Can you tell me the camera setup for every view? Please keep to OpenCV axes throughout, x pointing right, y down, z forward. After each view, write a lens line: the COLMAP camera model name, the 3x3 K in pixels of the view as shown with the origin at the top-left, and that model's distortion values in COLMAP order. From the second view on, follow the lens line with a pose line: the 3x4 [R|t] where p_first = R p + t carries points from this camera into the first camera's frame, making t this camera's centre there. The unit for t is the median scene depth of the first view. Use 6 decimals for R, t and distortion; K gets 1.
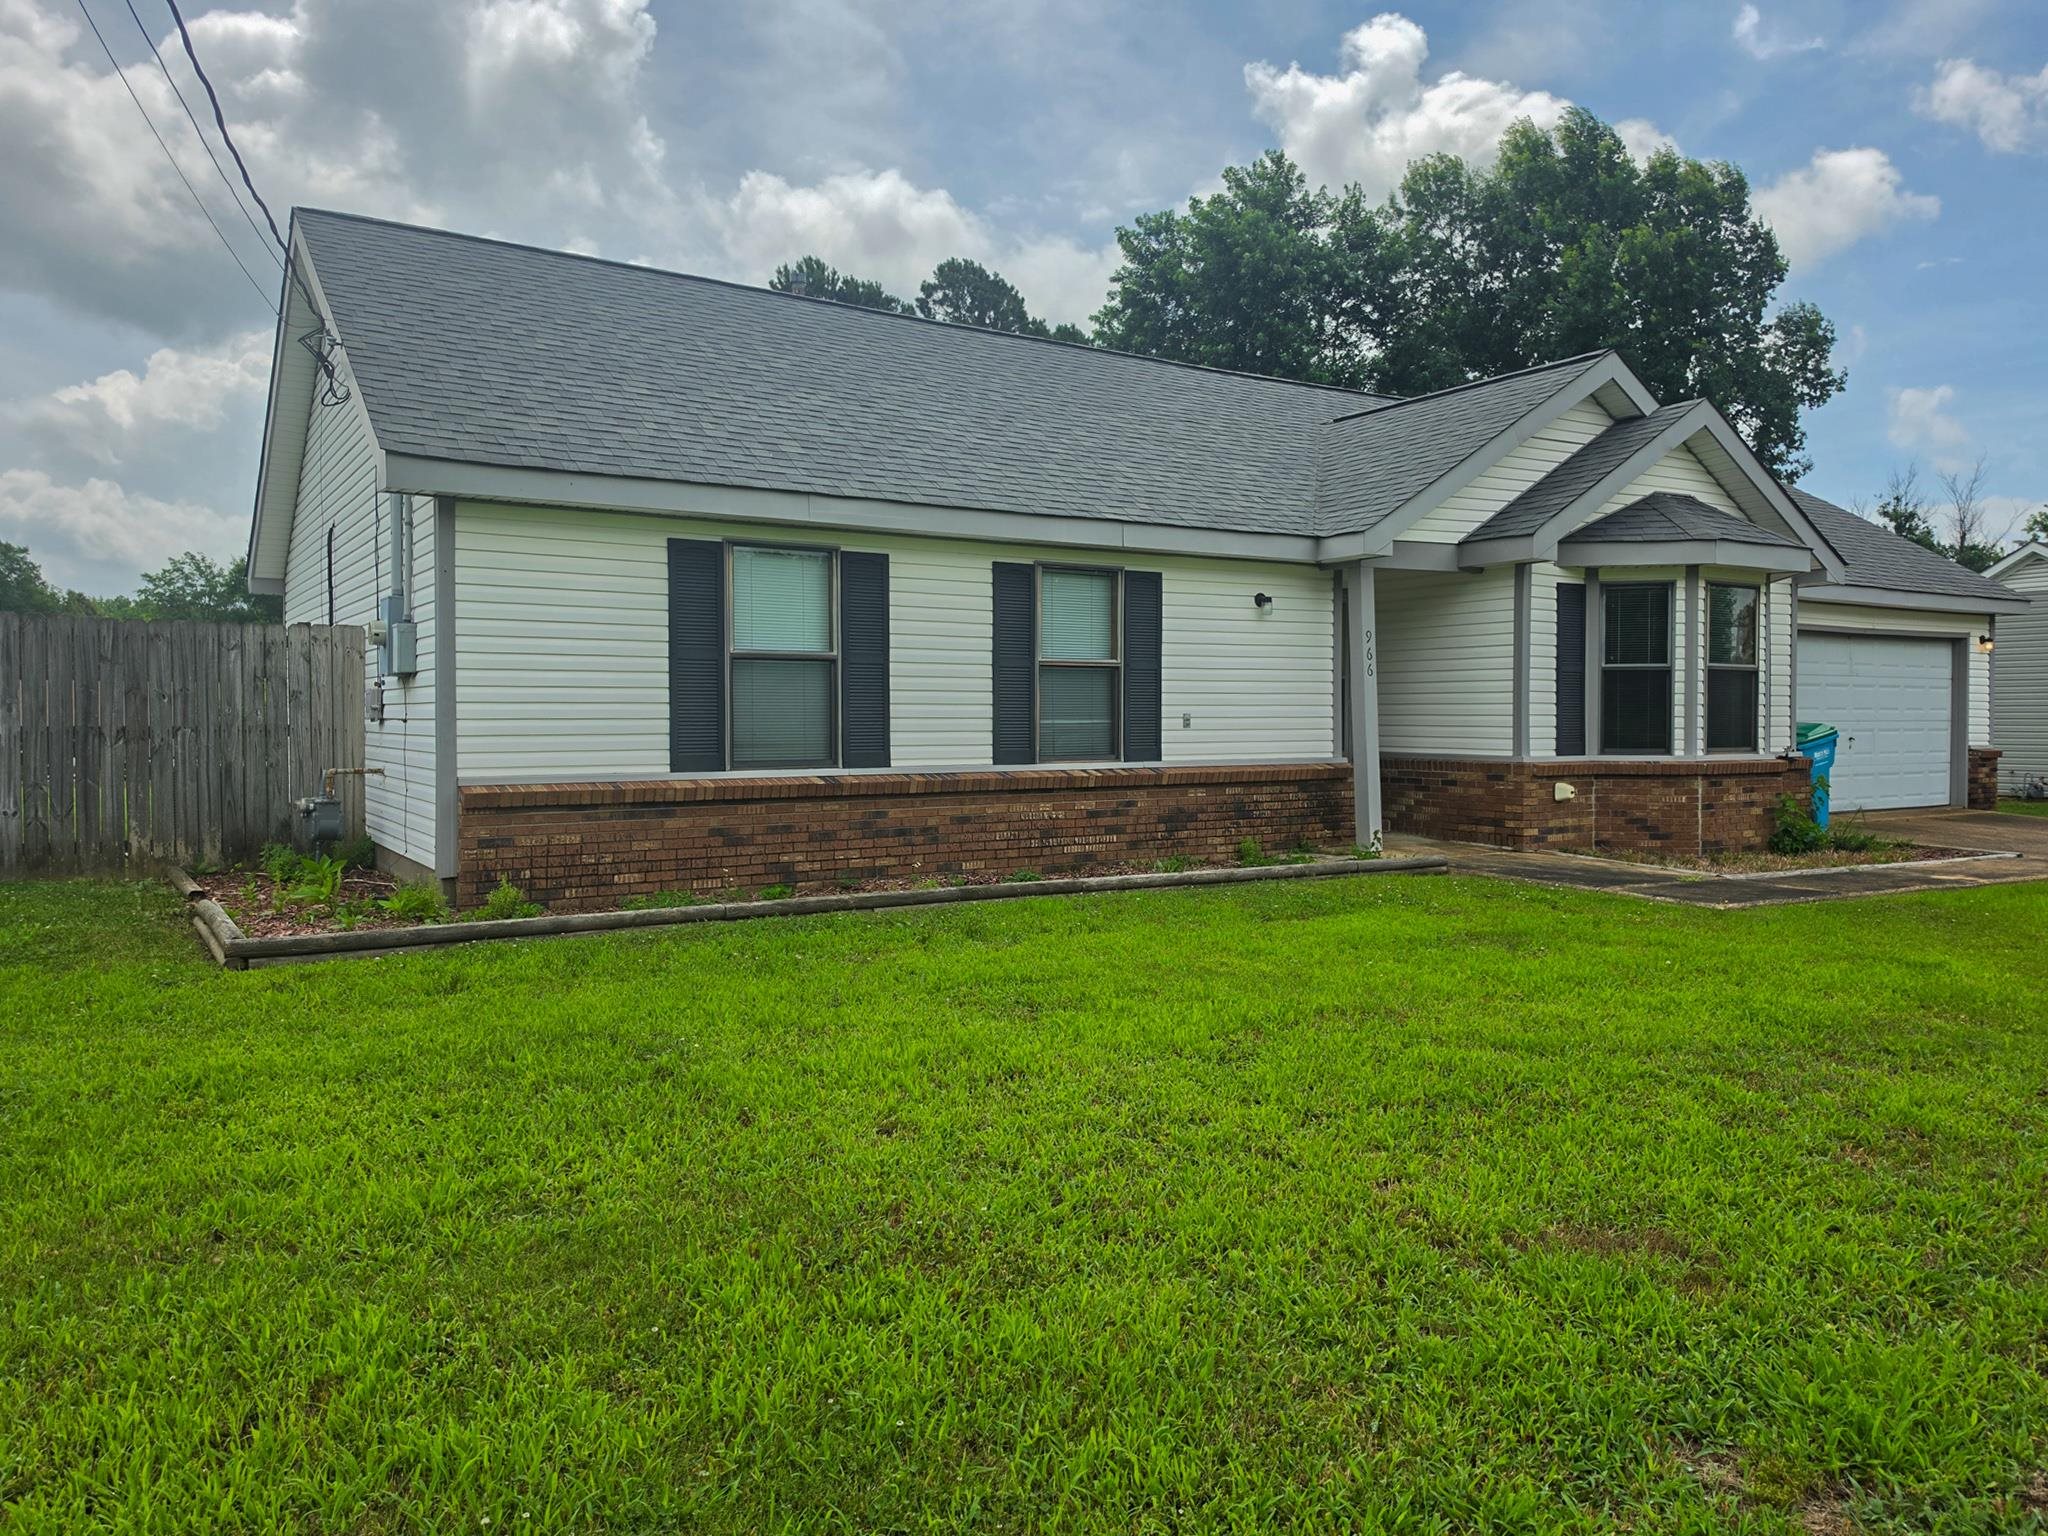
lens RADIAL K [[1480.4, 0, 1043.1], [0, 1480.4, 713.4], [0, 0, 1]] dist [0.142285, -0.227536]
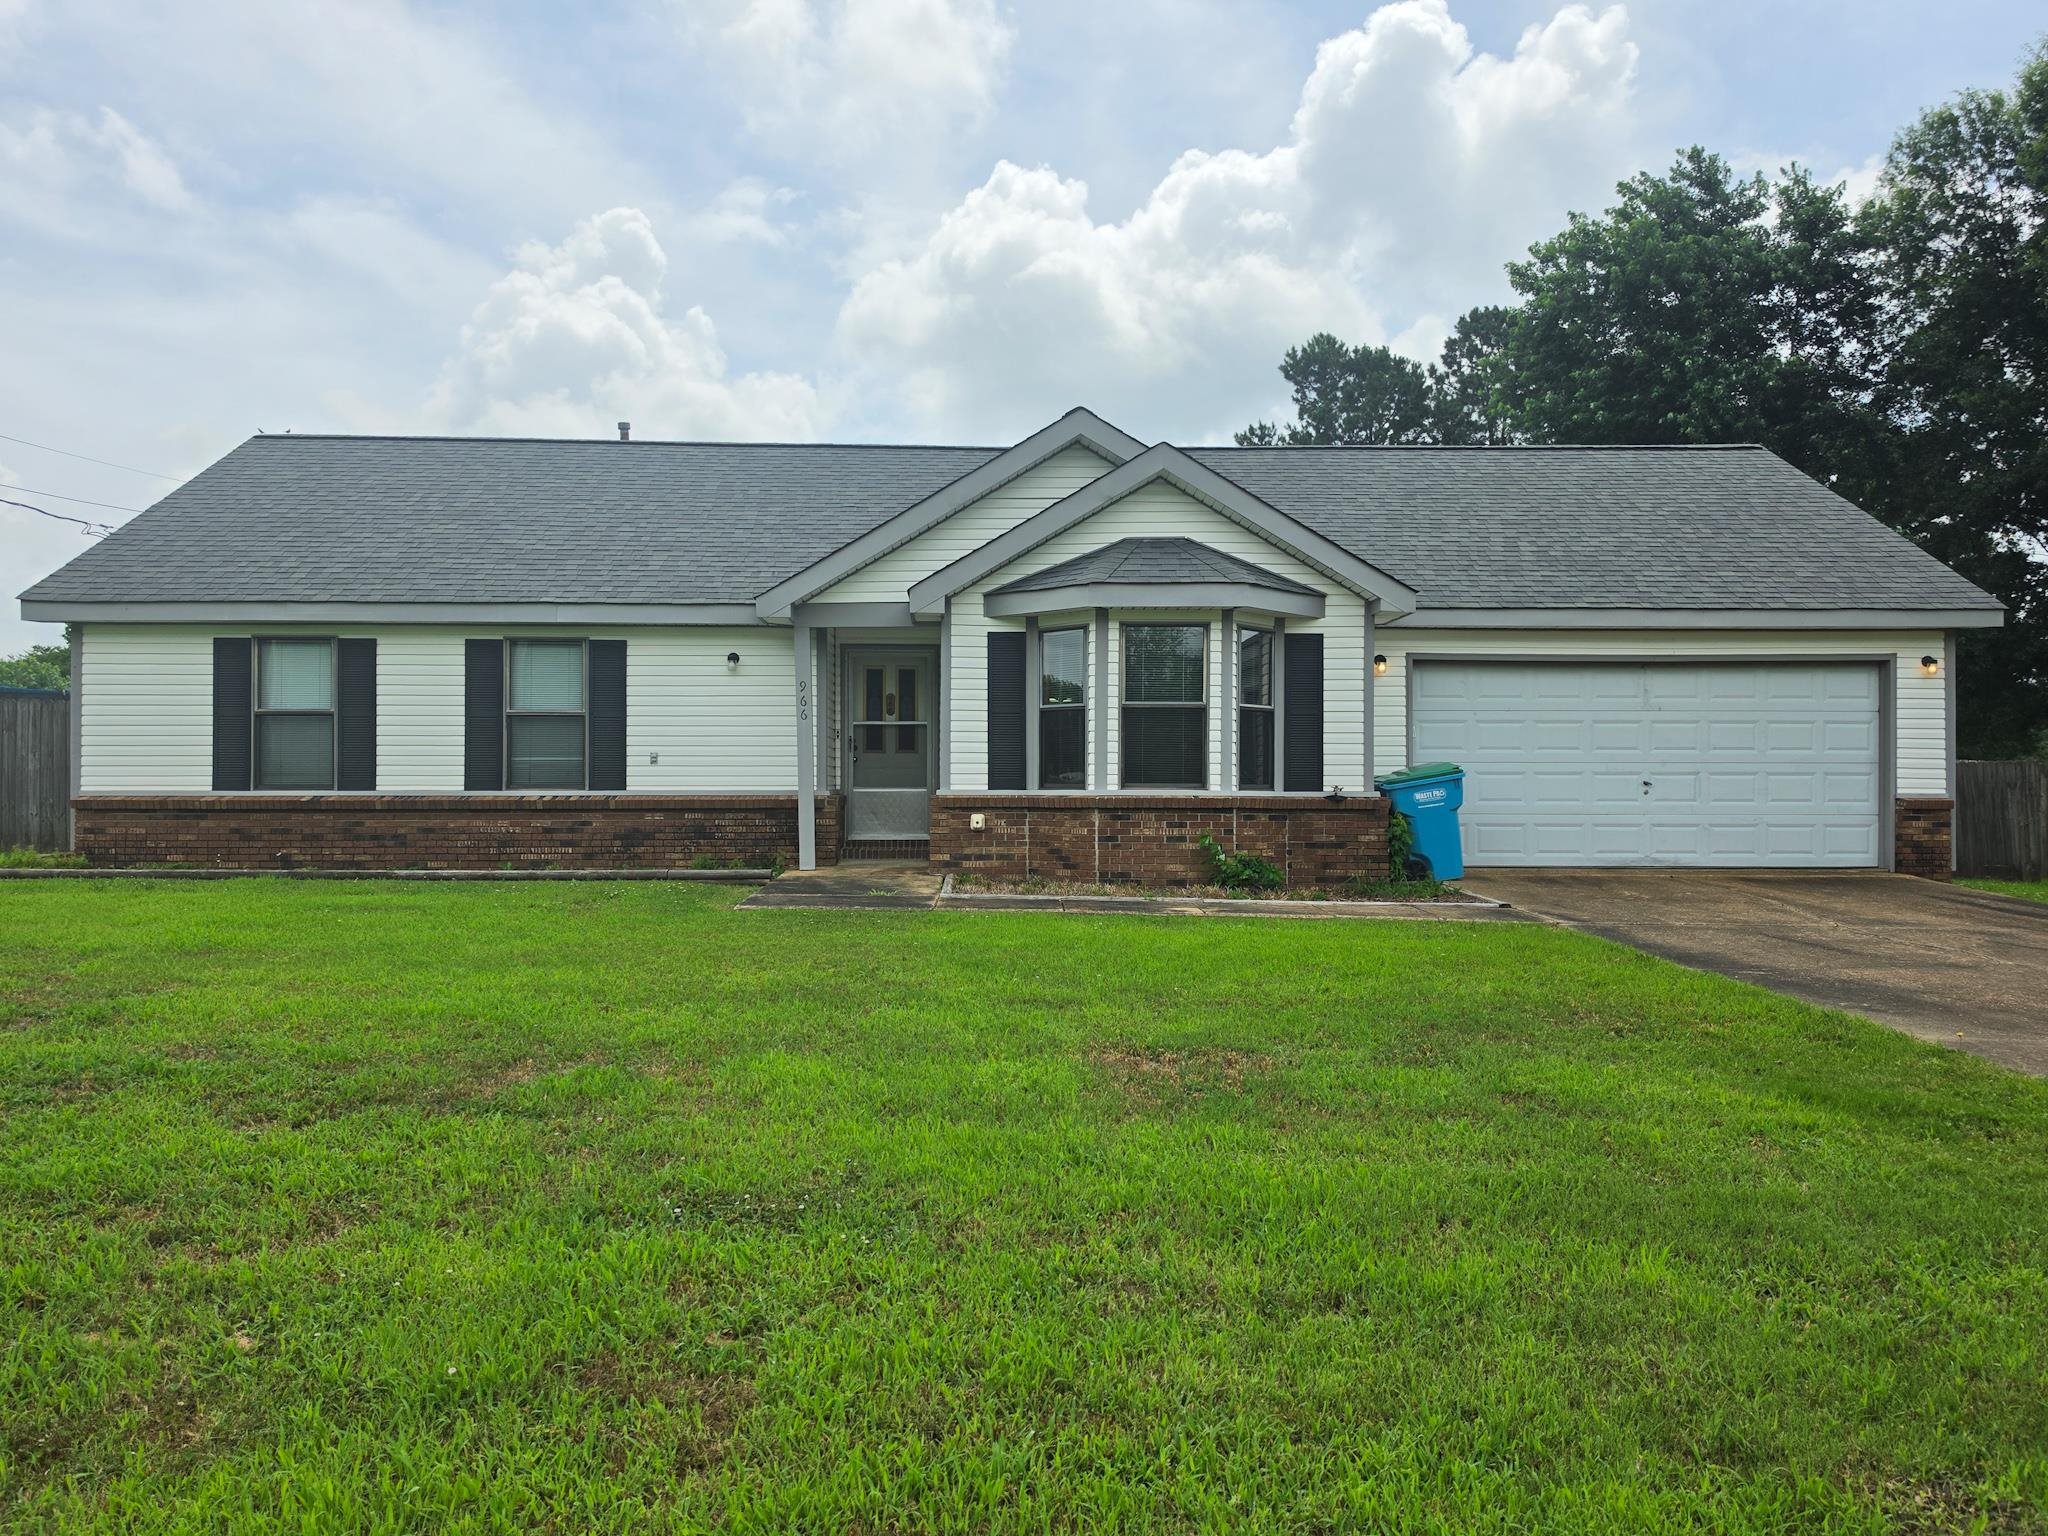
lens RADIAL K [[1480.4, 0, 1043.1], [0, 1480.4, 713.4], [0, 0, 1]] dist [0.142285, -0.227536]
pose [[0.836817, -0.024093, -0.546952, 1.067928], [-0.000501, 0.998997, -0.044772, 0.023639], [0.547482, 0.037740, 0.835966, 0.133455]]
